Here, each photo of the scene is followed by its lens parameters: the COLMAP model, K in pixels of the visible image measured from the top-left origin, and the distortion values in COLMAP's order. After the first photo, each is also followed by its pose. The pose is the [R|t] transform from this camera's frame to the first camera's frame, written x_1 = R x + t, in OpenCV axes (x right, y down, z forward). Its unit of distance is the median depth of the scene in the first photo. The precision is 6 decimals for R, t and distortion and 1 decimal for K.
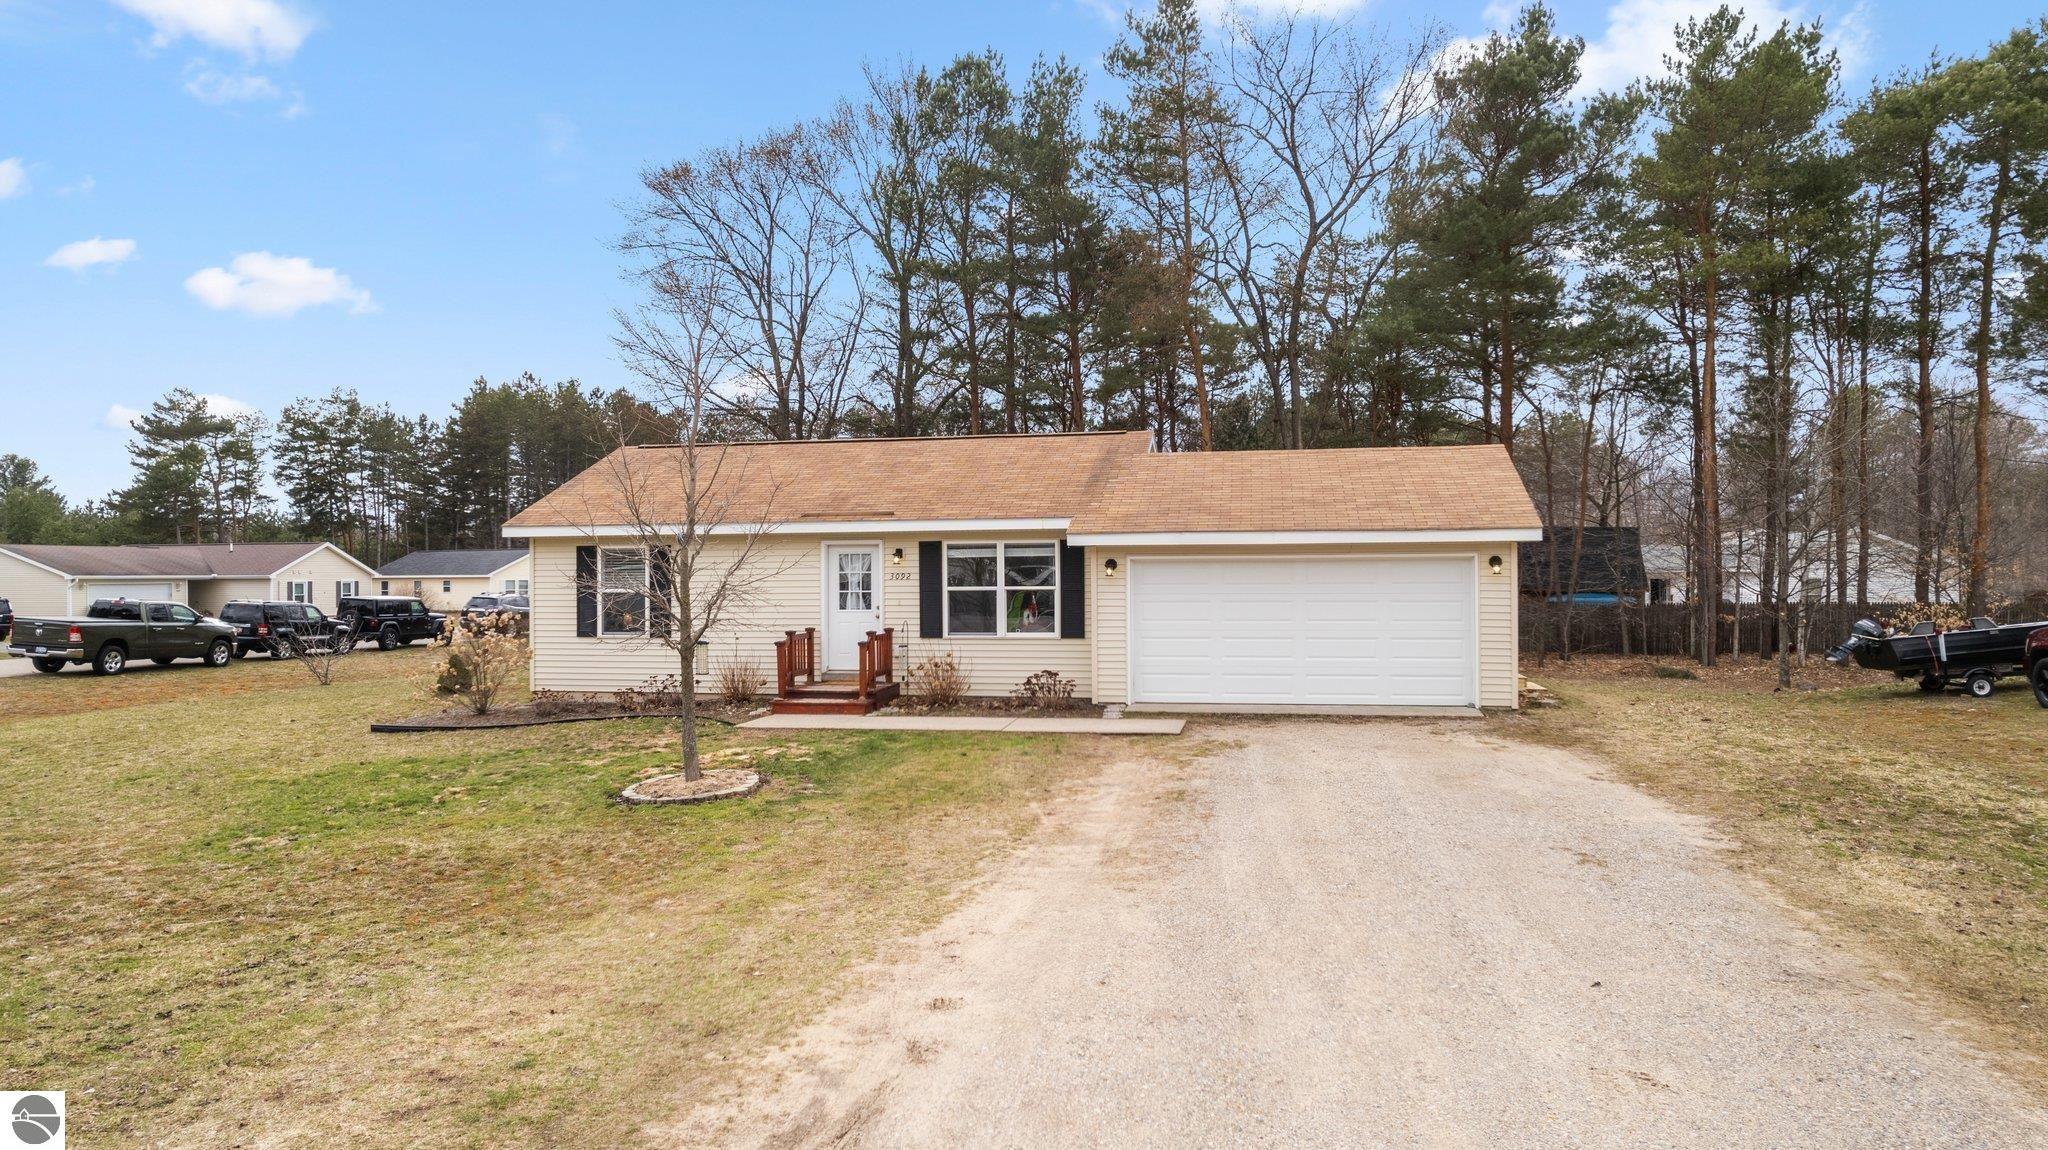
lens RADIAL K [[1309.5, 0, 981.9], [0, 1309.5, 579.6], [0, 0, 1]] dist [-0.065943, 0.069127]
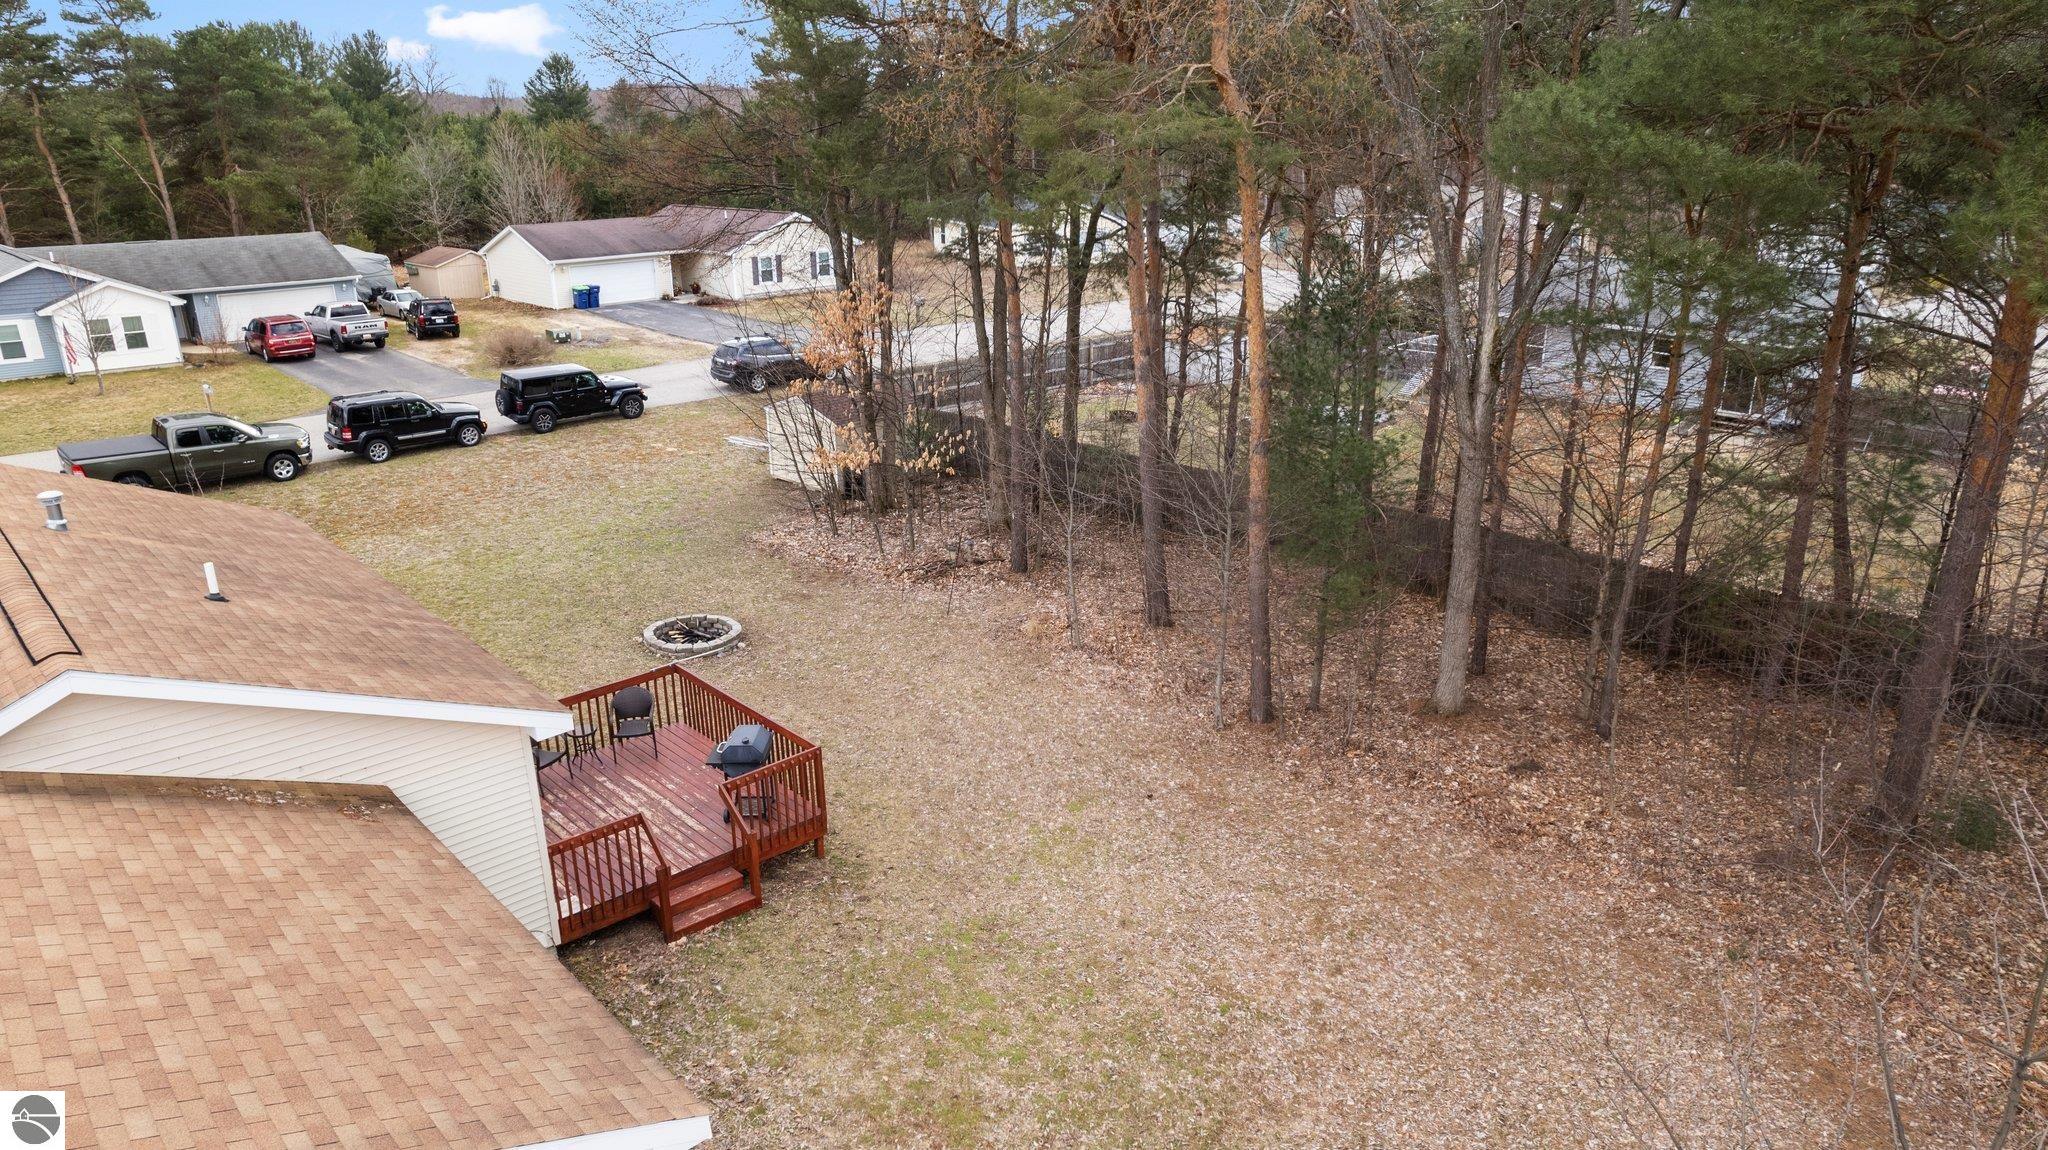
lens RADIAL K [[1306.0, 0, 1012.7], [0, 1306.0, 574.9], [0, 0, 1]] dist [-0.075732, 0.080419]
pose [[0.814562, 0.188488, -0.548600, 0.511400], [0.007568, 0.942202, 0.334959, -0.235638], [0.580028, -0.276996, 0.766056, 0.701762]]
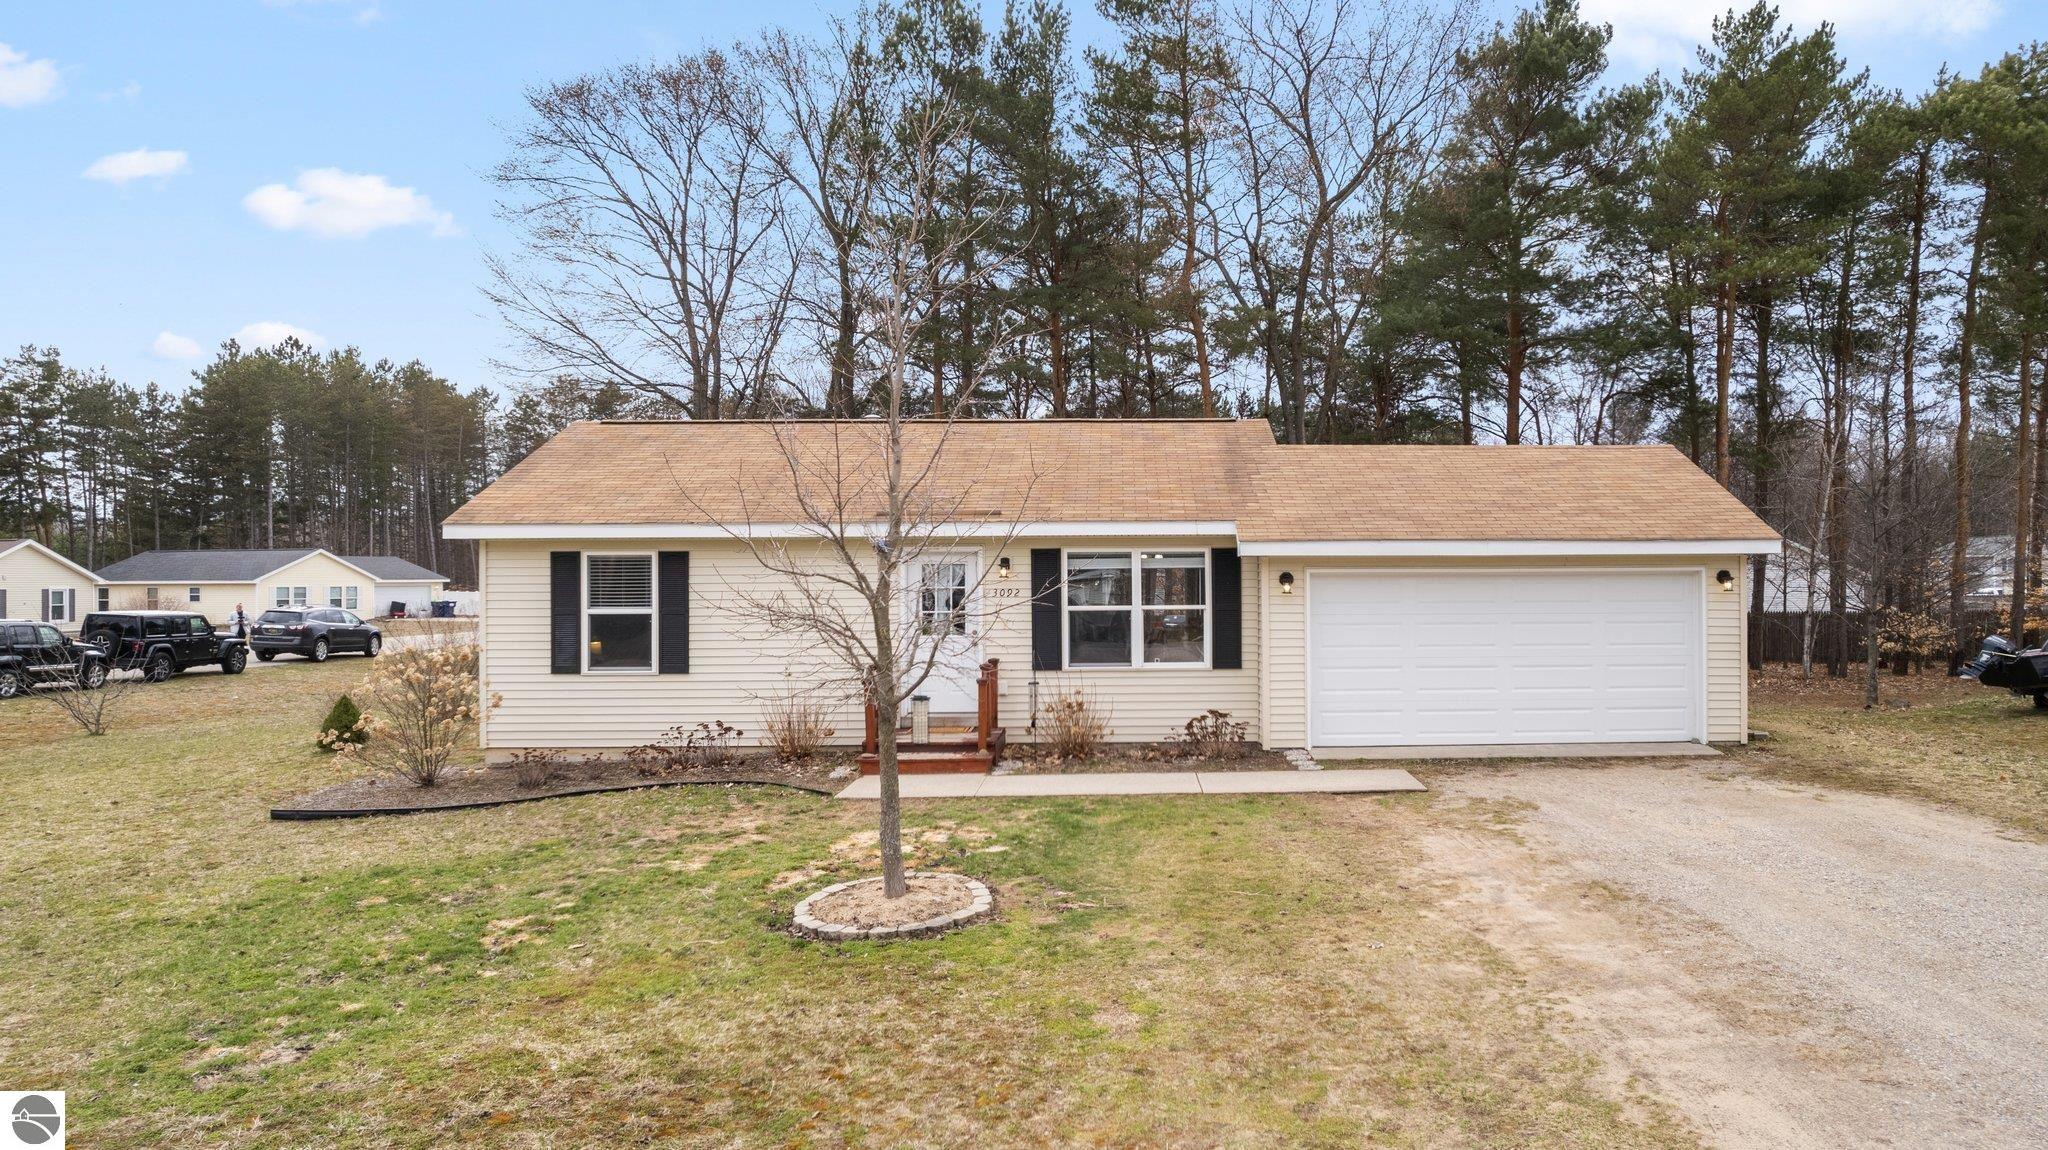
lens RADIAL K [[1308.2, 0, 1030.2], [0, 1308.2, 581.7], [0, 0, 1]] dist [-0.069466, 0.066751]
pose [[0.971661, -0.000258, 0.236378, -0.167706], [-0.000117, 0.999999, 0.001572, -0.007418], [-0.236378, -0.001555, 0.971660, 0.165477]]
